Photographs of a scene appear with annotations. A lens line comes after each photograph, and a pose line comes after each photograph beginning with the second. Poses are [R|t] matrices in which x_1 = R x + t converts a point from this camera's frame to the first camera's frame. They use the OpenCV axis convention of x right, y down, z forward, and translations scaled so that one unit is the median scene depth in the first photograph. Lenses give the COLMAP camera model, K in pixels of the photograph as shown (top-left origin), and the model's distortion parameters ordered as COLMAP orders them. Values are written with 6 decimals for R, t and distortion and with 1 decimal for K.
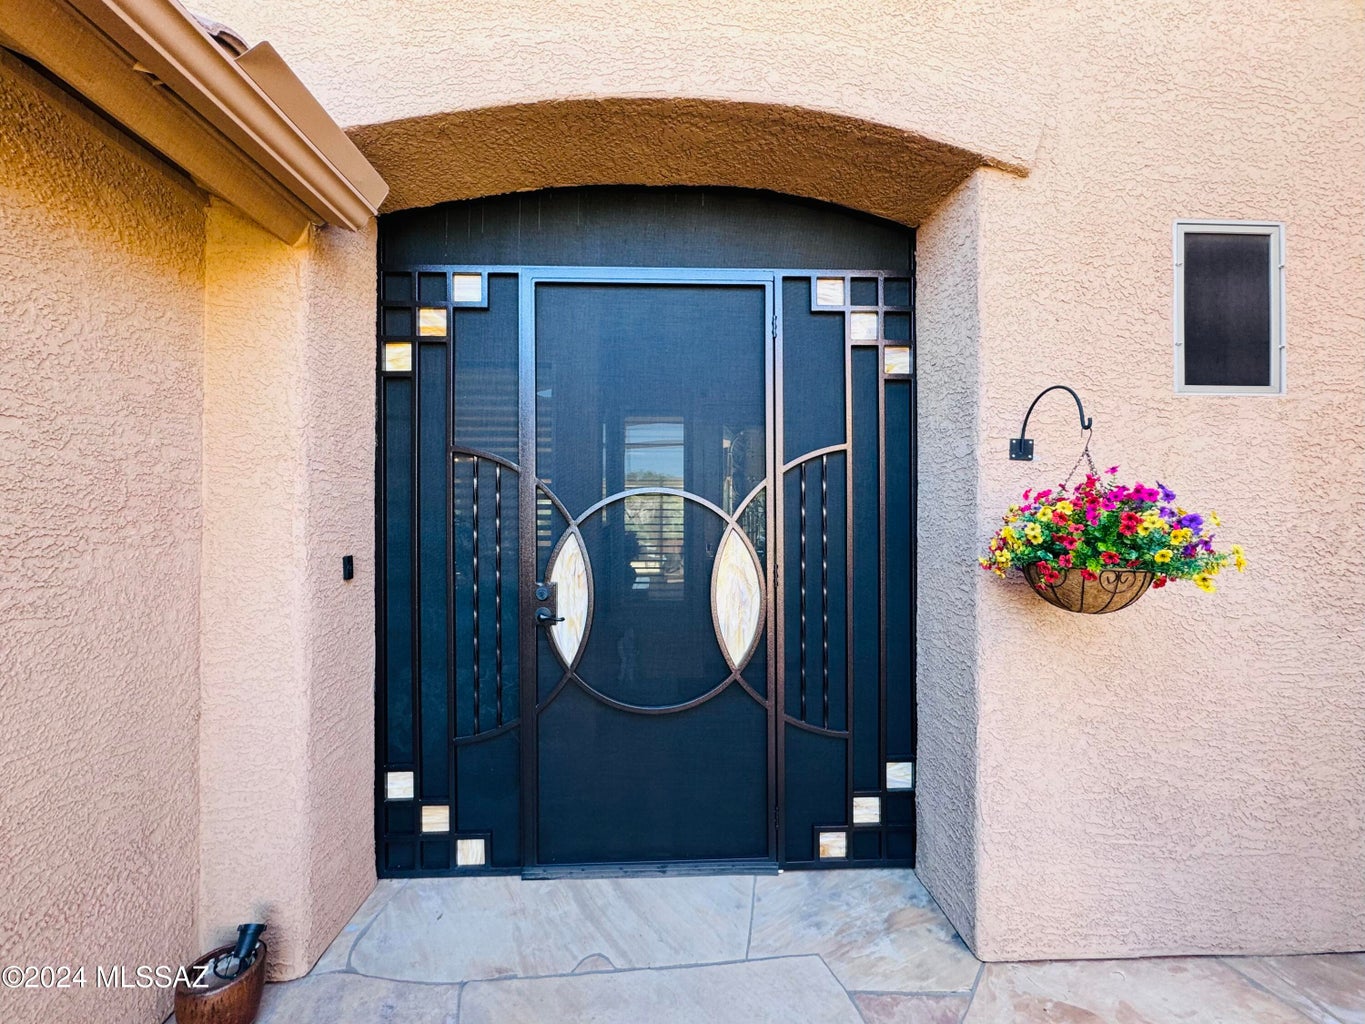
lens RADIAL K [[544.8, 0, 694.4], [0, 544.8, 511.7], [0, 0, 1]] dist [-0.001835, -0.000429]
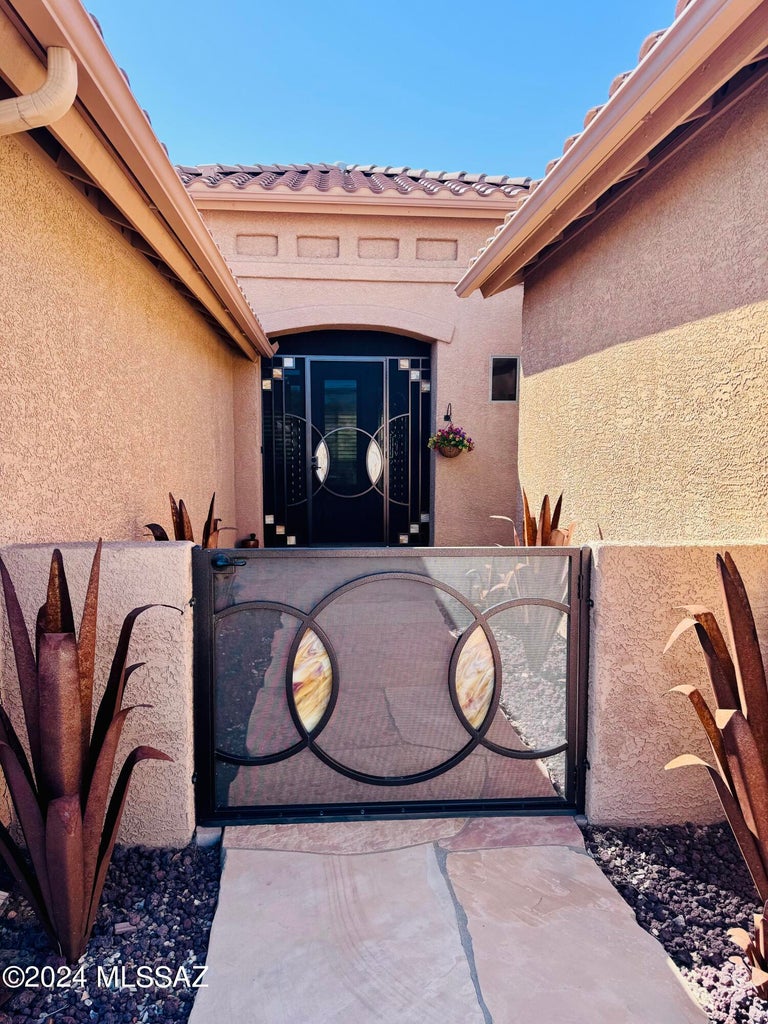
lens RADIAL K [[717.0, 0, 388.2], [0, 717.0, 512.7], [0, 0, 1]] dist [0.092645, 0.000565]
pose [[0.999708, 0.001885, 0.024098, 0.060478], [-0.004028, 0.996006, 0.089196, 0.079283], [-0.023833, -0.089267, 0.995723, -3.253408]]
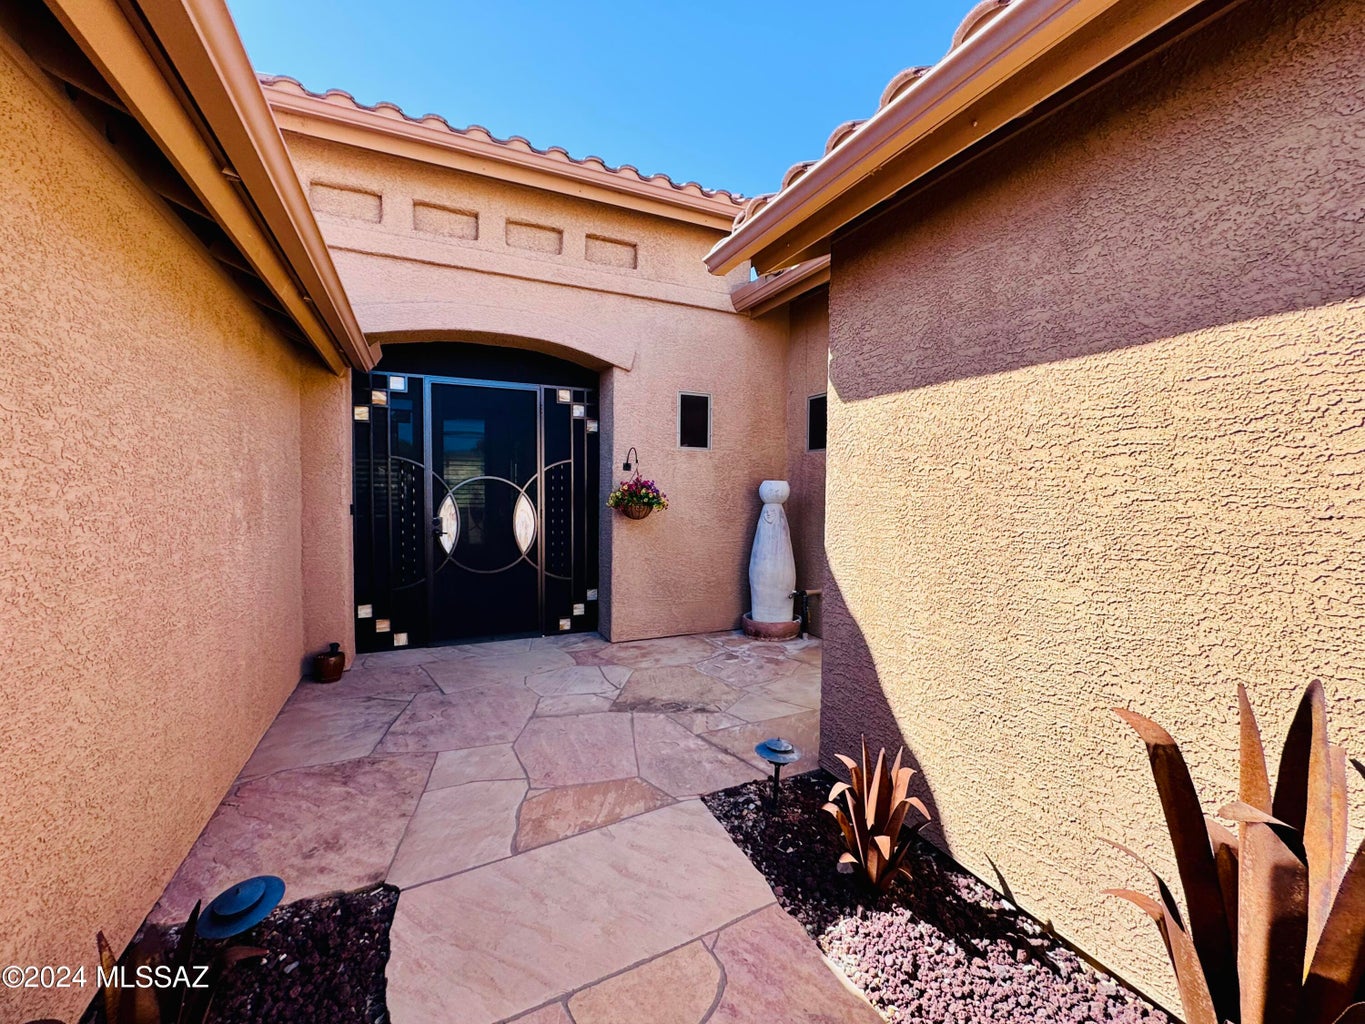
lens RADIAL K [[544.8, 0, 675.2], [0, 544.8, 509.1], [0, 0, 1]] dist [-0.001835, -0.000429]
pose [[0.932740, -0.002978, 0.360537, -0.166188], [-0.009013, 0.999461, 0.031572, 0.013800], [-0.360436, -0.032698, 0.932210, -1.460484]]
